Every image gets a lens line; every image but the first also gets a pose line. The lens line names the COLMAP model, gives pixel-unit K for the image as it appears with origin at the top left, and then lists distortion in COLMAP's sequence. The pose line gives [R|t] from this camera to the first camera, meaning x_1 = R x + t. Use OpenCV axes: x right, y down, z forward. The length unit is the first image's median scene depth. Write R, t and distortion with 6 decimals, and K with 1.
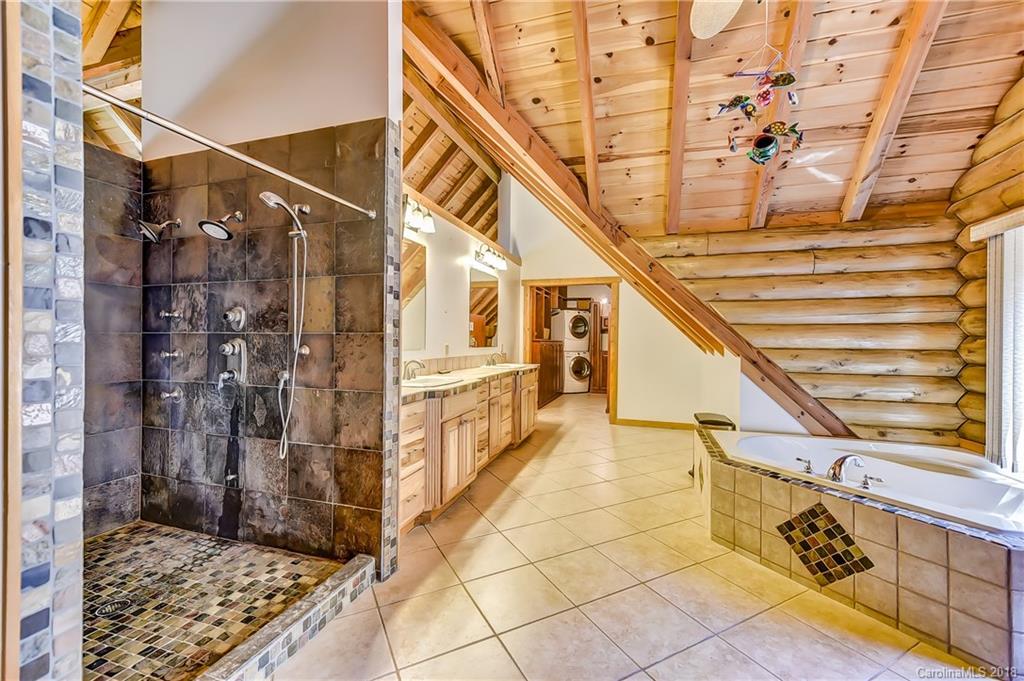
lens RADIAL K [[406.1, 0, 506.3], [0, 406.1, 341.5], [0, 0, 1]] dist [0.007127, -0.001142]
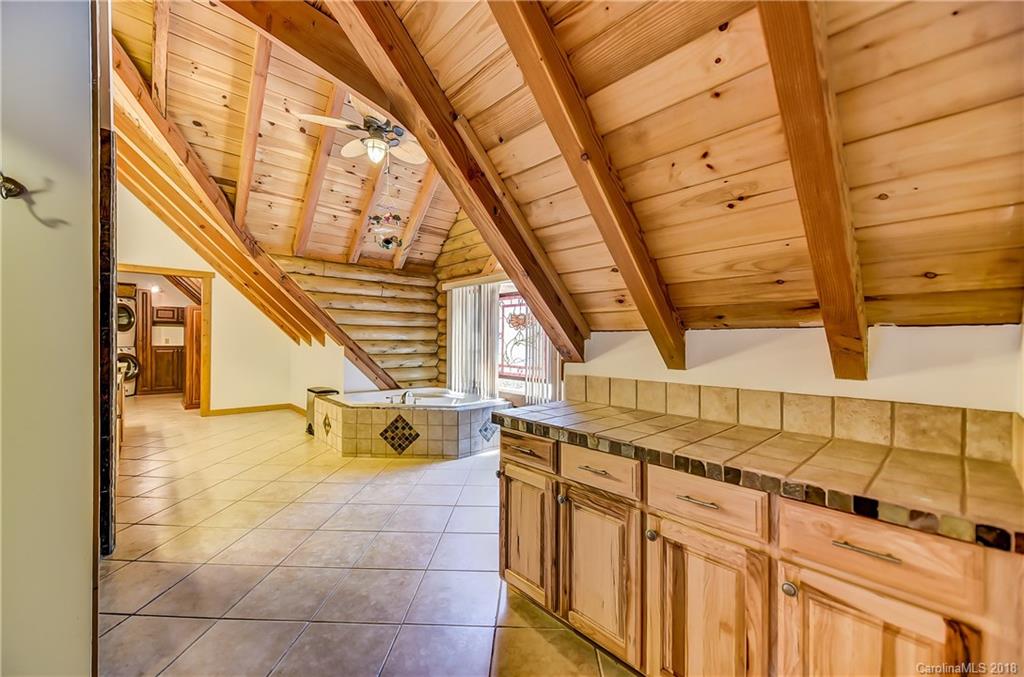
lens RADIAL K [[406.1, 0, 510.5], [0, 406.1, 338.5], [0, 0, 1]] dist [0.007127, -0.001142]
pose [[0.487281, -0.003355, 0.873239, -0.498285], [-0.002577, 0.999983, 0.005279, 0.000630], [-0.873241, -0.004823, 0.487264, -0.322874]]
